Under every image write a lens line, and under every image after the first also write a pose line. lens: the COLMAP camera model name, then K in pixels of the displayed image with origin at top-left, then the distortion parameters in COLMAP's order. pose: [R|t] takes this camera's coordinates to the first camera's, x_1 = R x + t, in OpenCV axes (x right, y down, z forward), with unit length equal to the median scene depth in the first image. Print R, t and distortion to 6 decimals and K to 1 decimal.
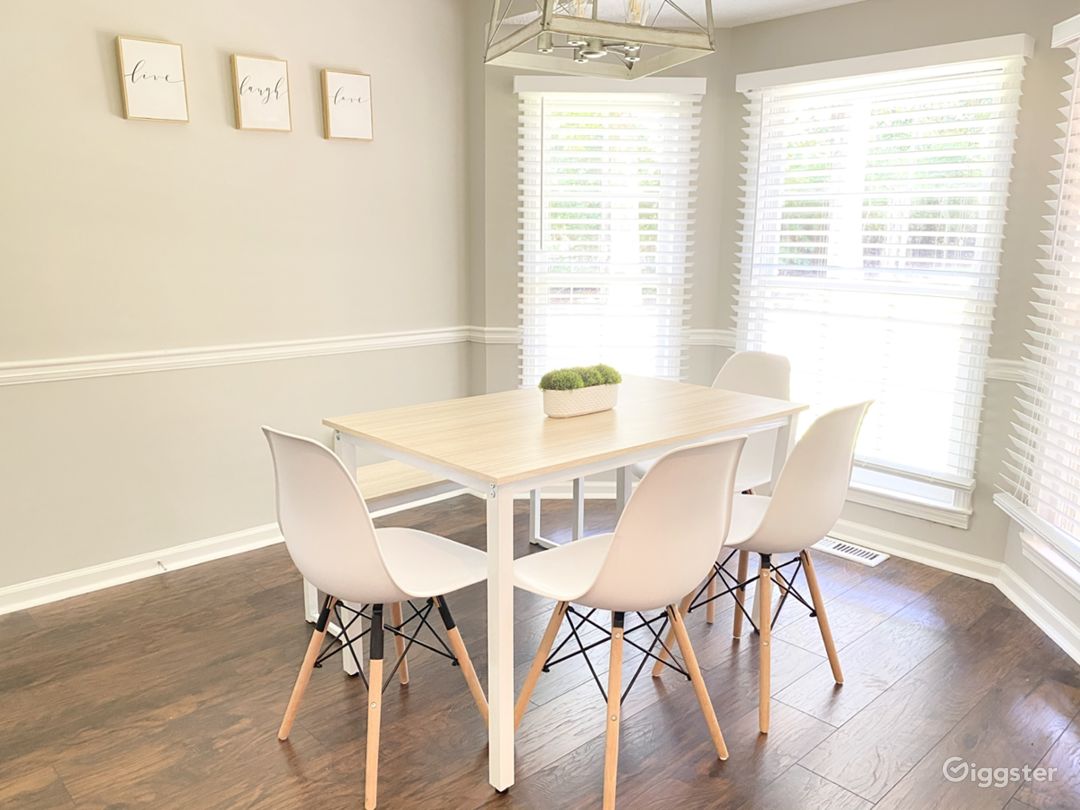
lens RADIAL K [[841.3, 0, 533.9], [0, 841.3, 401.9], [0, 0, 1]] dist [0.009788, 0.004474]
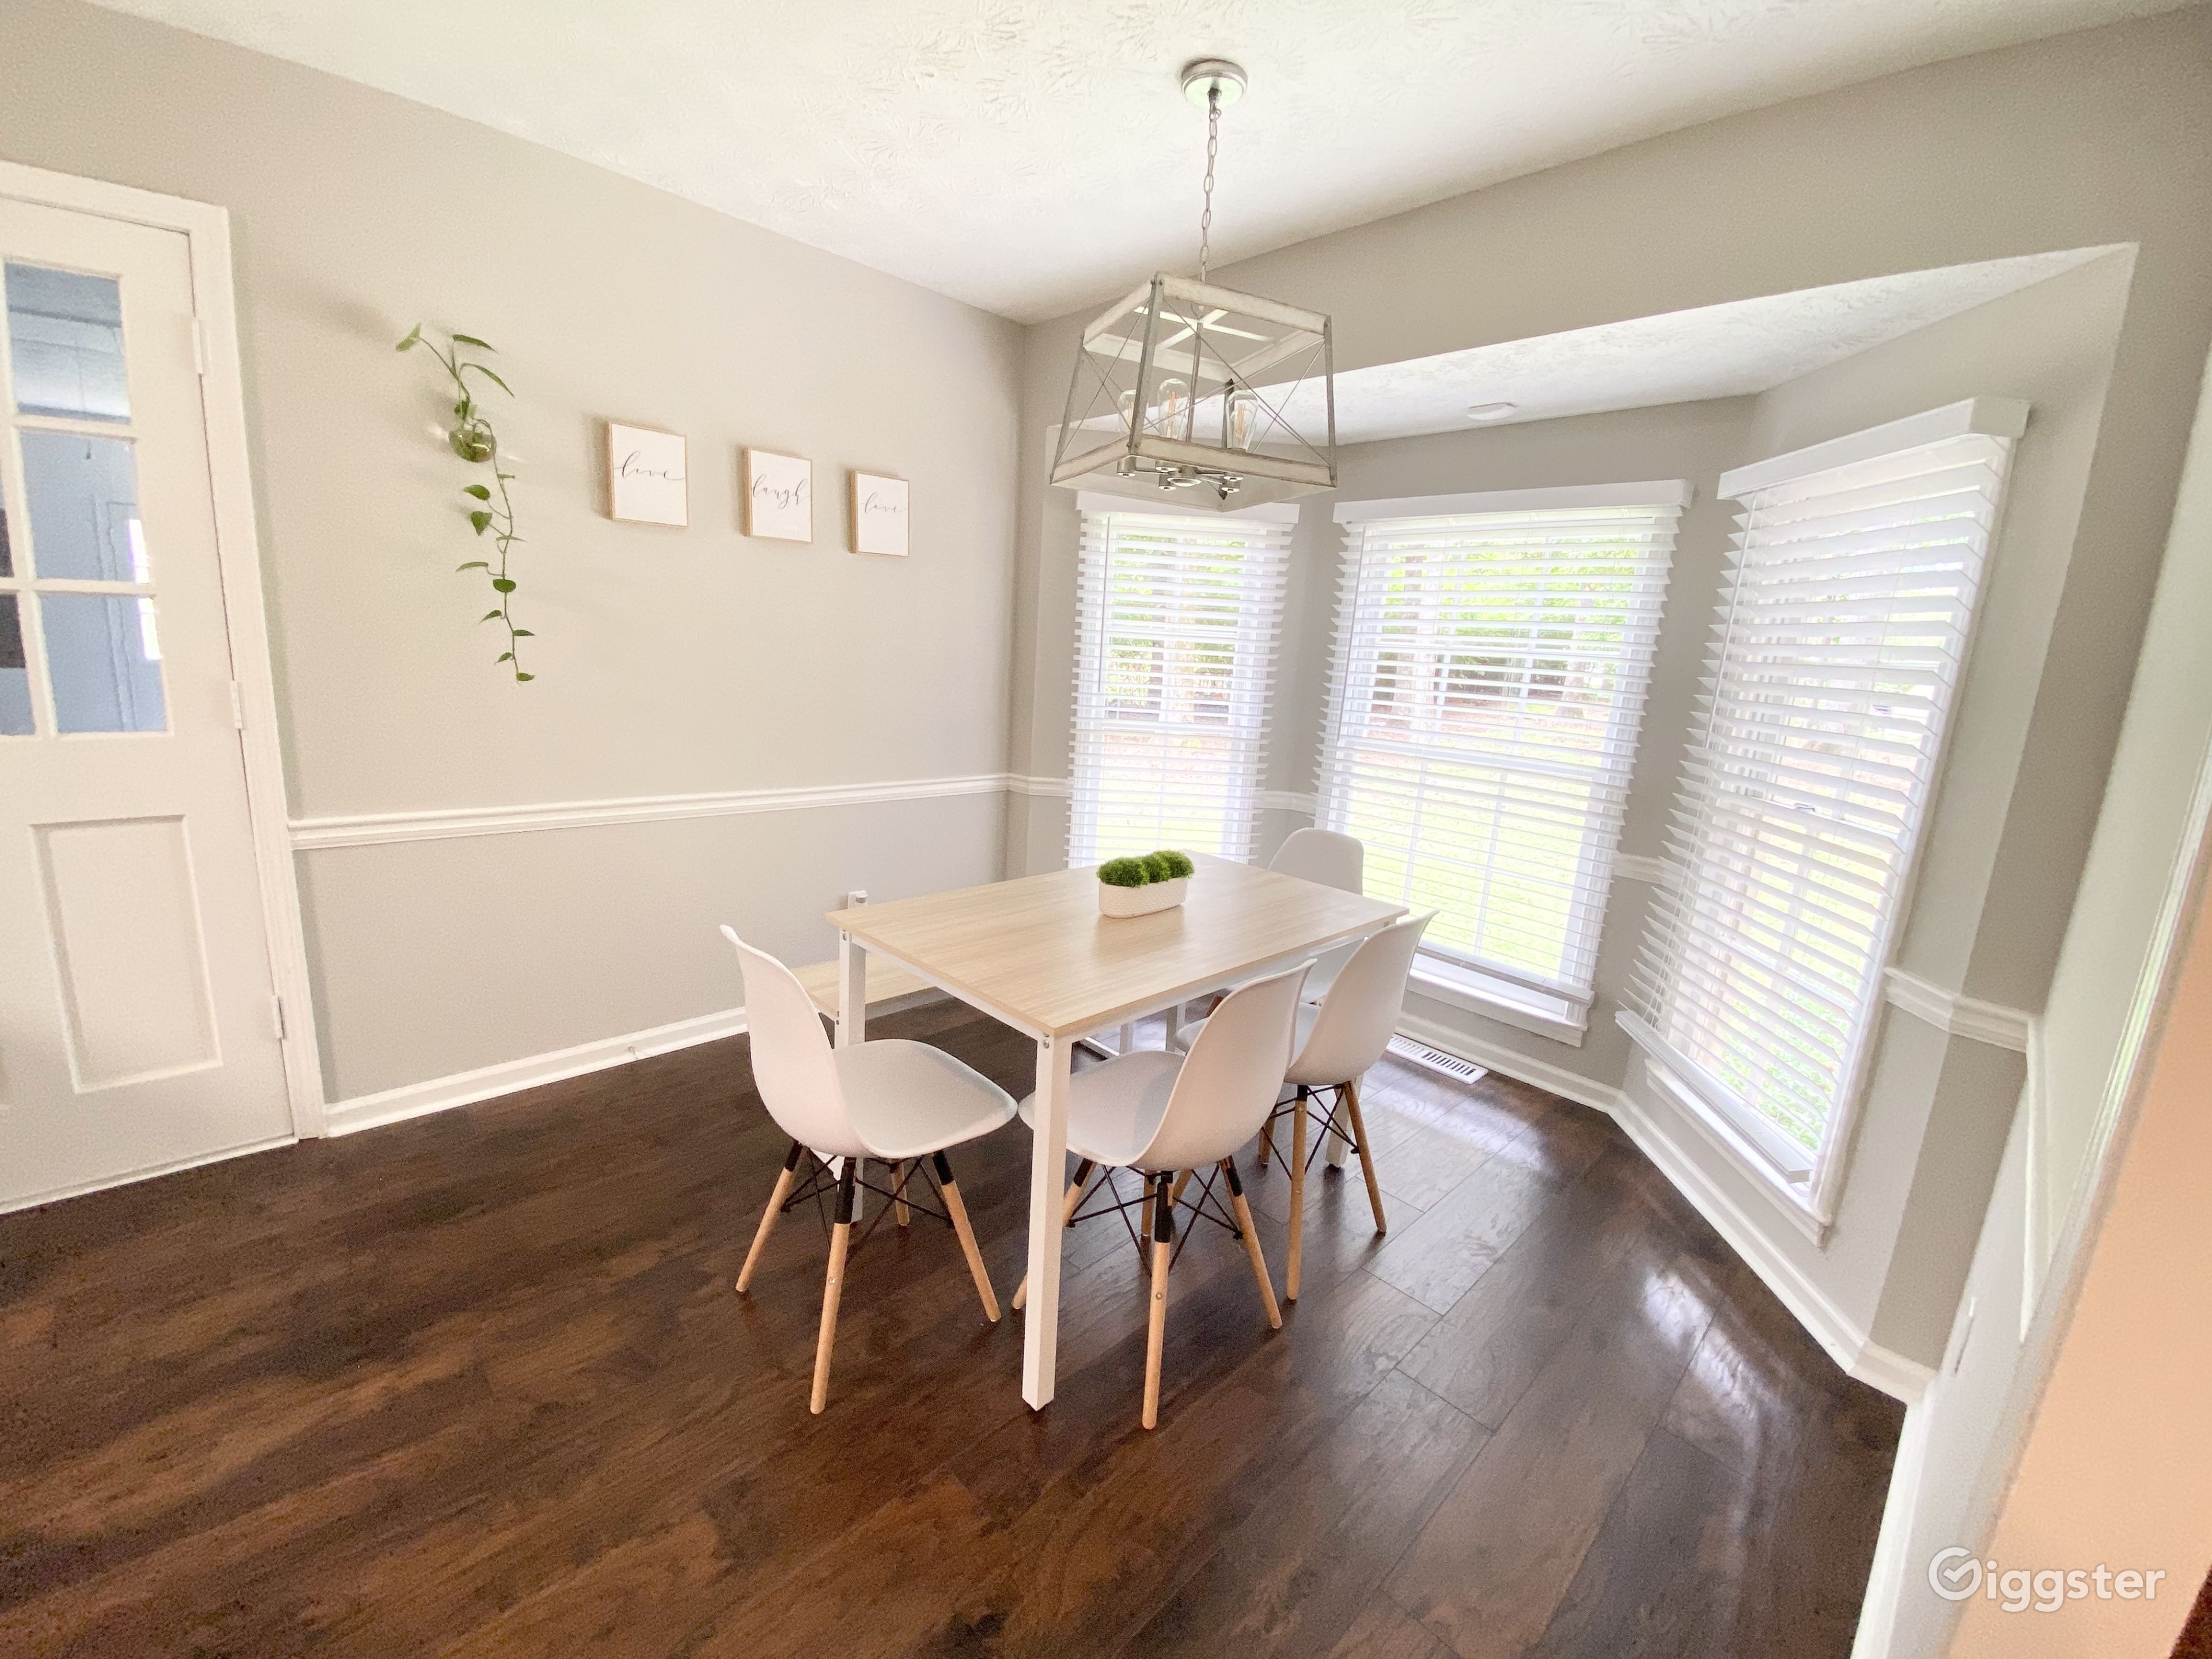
lens RADIAL K [[893.7, 0, 1085.6], [0, 893.7, 822.2], [0, 0, 1]] dist [0.028124, -0.024428]
pose [[0.998714, 0.045487, 0.022383, -0.022091], [-0.045601, 0.998949, 0.004588, -0.061988], [-0.022151, -0.005603, 0.999739, 0.097732]]
